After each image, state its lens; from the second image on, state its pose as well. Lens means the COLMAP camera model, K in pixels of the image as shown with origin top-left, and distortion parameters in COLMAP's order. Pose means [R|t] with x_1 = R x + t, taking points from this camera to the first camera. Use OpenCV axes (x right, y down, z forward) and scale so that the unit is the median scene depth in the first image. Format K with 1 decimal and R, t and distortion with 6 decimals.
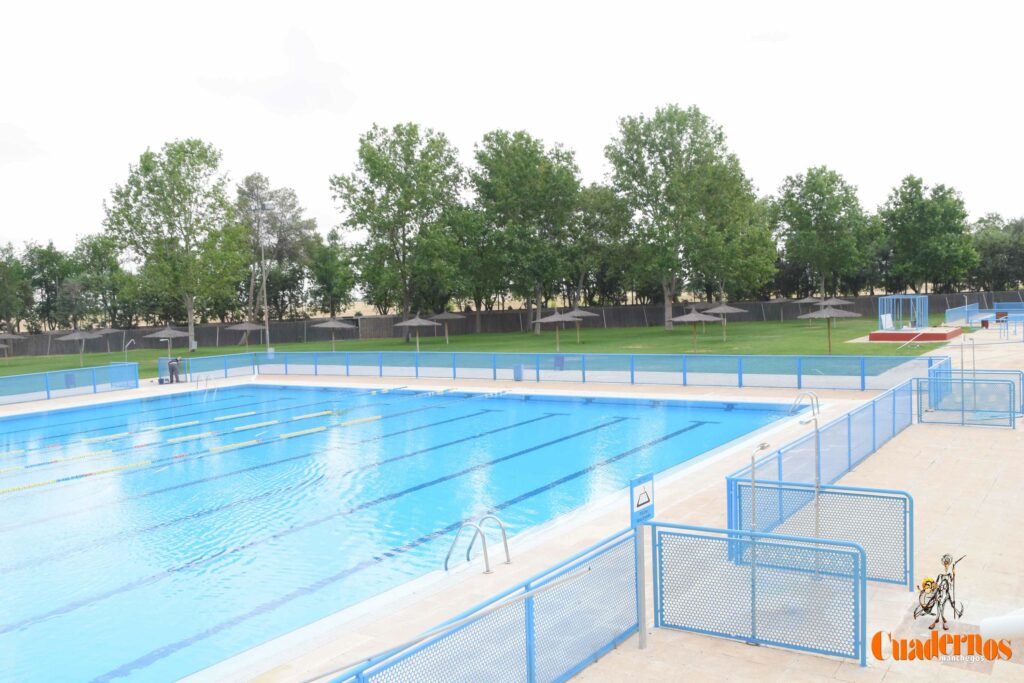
lens RADIAL K [[915.4, 0, 513.4], [0, 915.4, 323.3], [0, 0, 1]] dist [-0.190952, 0.270413]
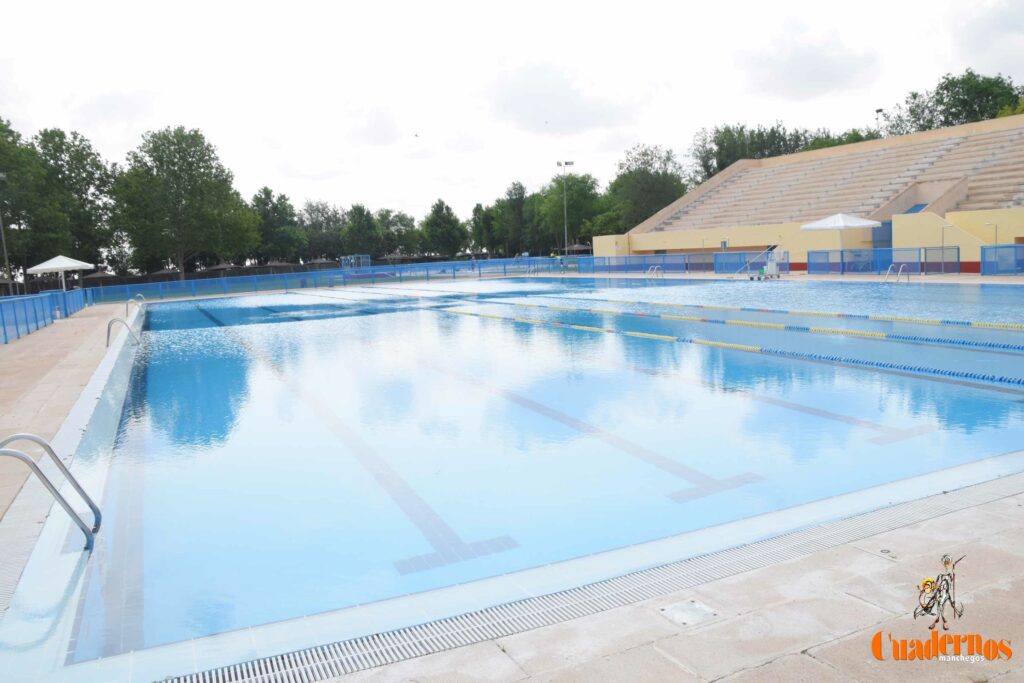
lens RADIAL K [[799.5, 0, 512.0], [0, 799.5, 341.5], [0, 0, 1]] dist [-0.162504, 0.101813]
pose [[0.539052, -0.082195, 0.838252, -0.568732], [0.062931, 0.996376, 0.057231, 0.053914], [-0.839918, 0.021901, 0.542271, -0.074063]]
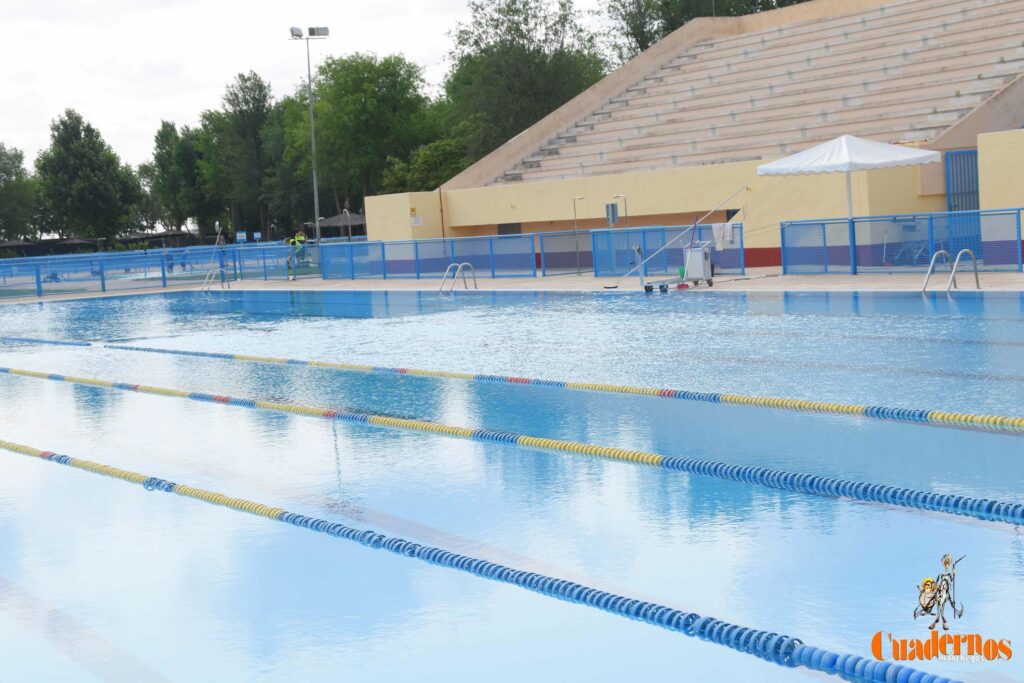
lens RADIAL K [[1724.6, 0, 512.0], [0, 1724.6, 341.5], [0, 0, 1]] dist [0.187589, 0.071792]
pose [[0.425987, -0.055808, 0.903006, -0.523207], [0.083525, 0.996259, 0.022169, 0.053158], [-0.900865, 0.065980, 0.429055, -0.102639]]
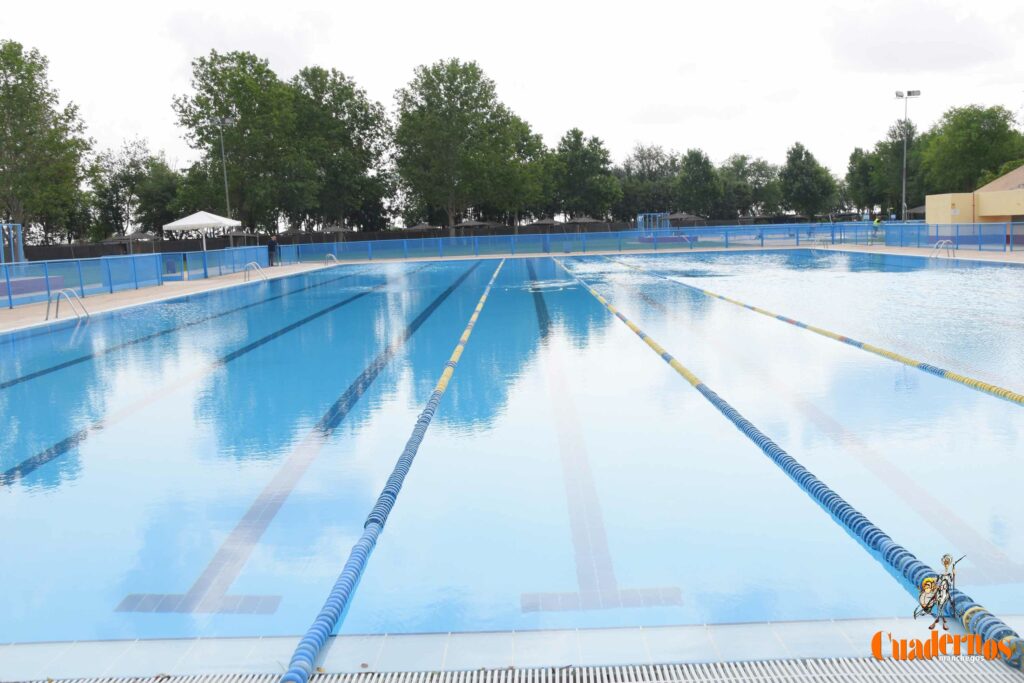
lens RADIAL K [[970.5, 0, 511.7], [0, 970.5, 338.4], [0, 0, 1]] dist [-0.090808, 0.124807]
pose [[0.840917, -0.053278, 0.538535, -0.472685], [0.023363, 0.997788, 0.062232, 0.053025], [-0.540660, -0.039750, 0.840302, -0.140173]]
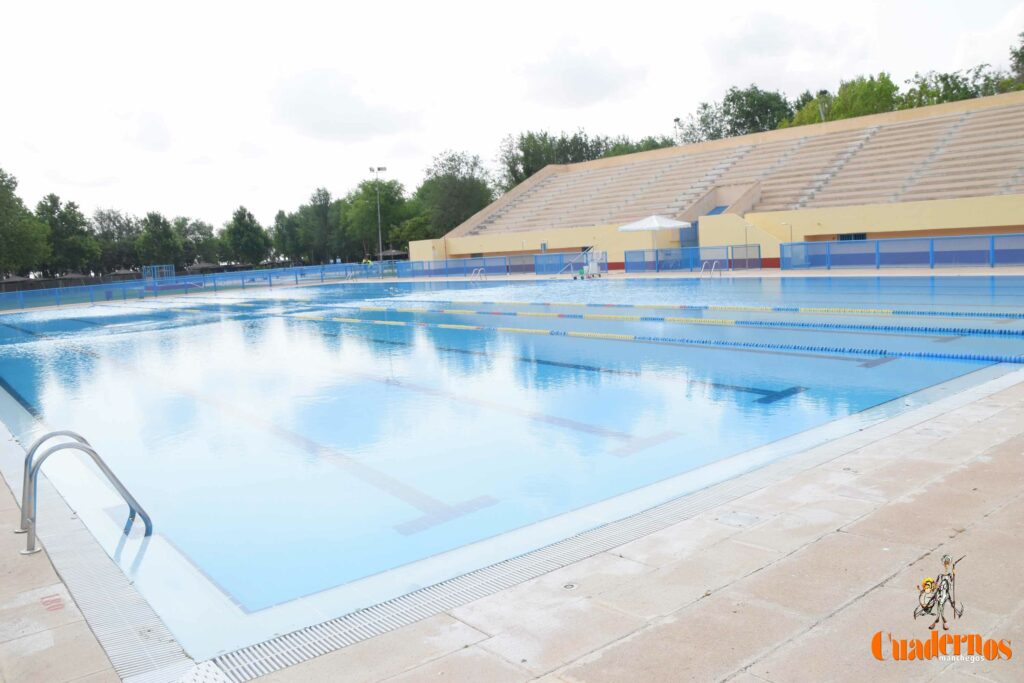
lens RADIAL K [[803.8, 0, 505.9], [0, 803.8, 333.1], [0, 0, 1]] dist [-0.173508, 0.131170]
pose [[0.322619, -0.082699, 0.942909, -0.586079], [0.087082, 0.994544, 0.057432, 0.053982], [-0.942514, 0.063582, 0.328061, -0.062224]]
